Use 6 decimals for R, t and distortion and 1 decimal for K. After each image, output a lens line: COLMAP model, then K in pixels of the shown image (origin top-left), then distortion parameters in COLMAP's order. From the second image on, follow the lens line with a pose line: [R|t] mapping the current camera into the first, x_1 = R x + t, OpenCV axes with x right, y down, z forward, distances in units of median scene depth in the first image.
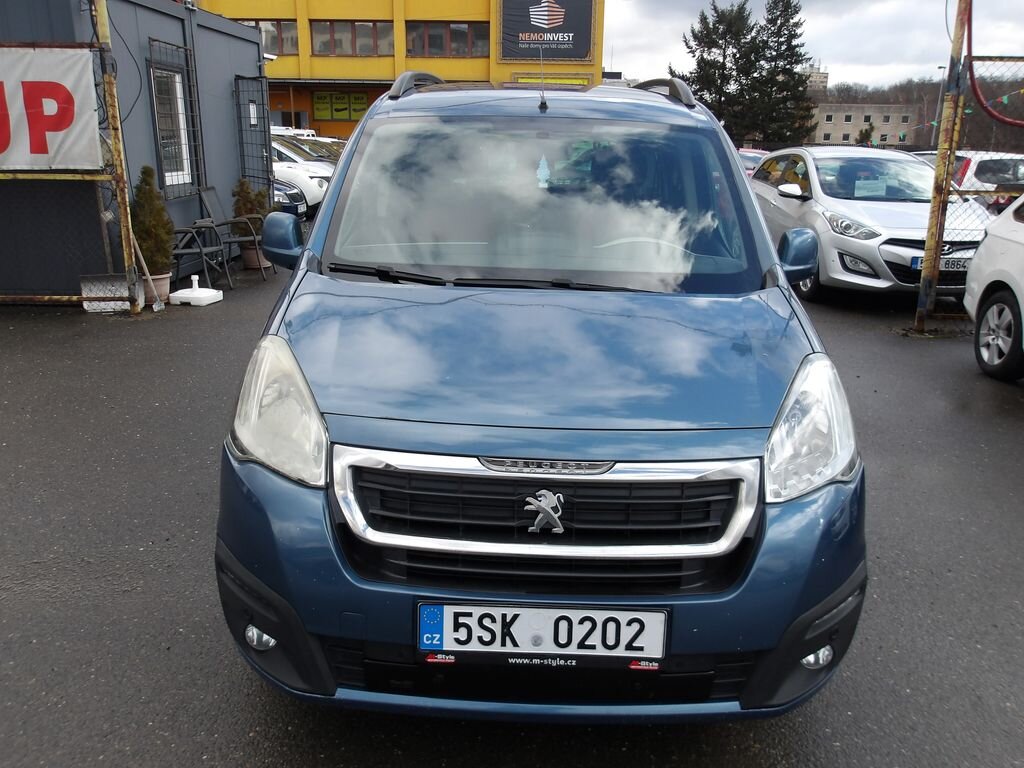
lens RADIAL K [[829.1, 0, 508.2], [0, 829.1, 383.7], [0, 0, 1]] dist [0.002058, 0.005098]
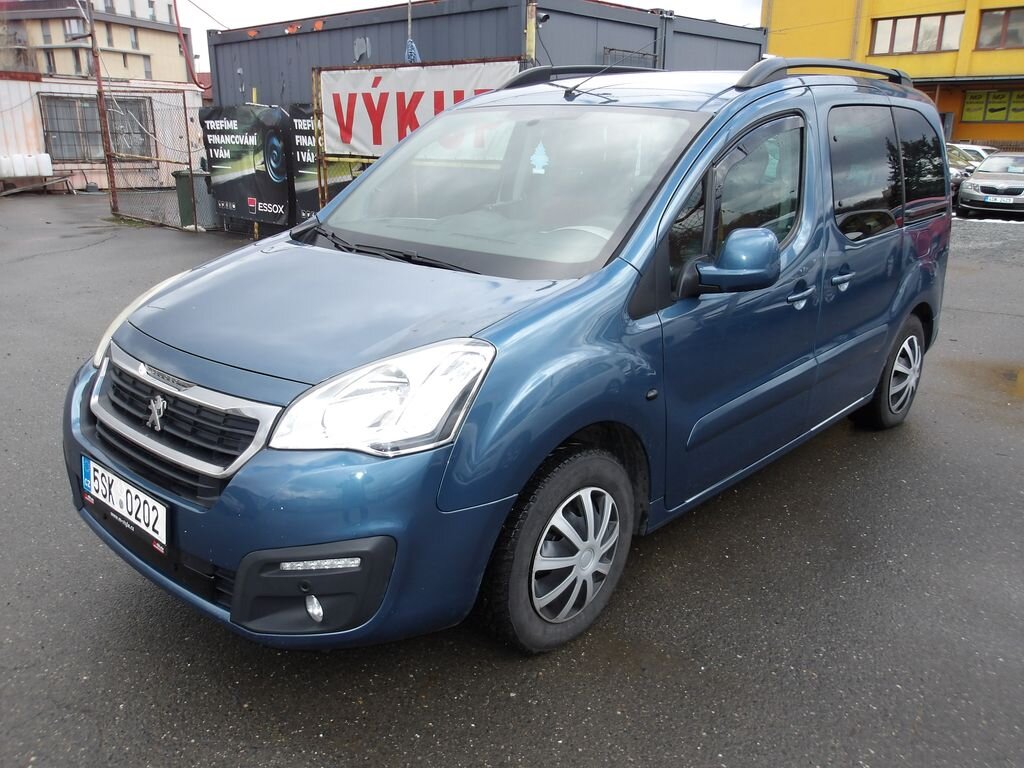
lens RADIAL K [[829.1, 0, 510.5], [0, 829.1, 382.5], [0, 0, 1]] dist [0.002058, 0.005098]
pose [[0.773008, 0.180857, -0.608071, 1.210162], [-0.183834, 0.981236, 0.058149, -0.063963], [0.607177, 0.066834, 0.791750, 0.310185]]
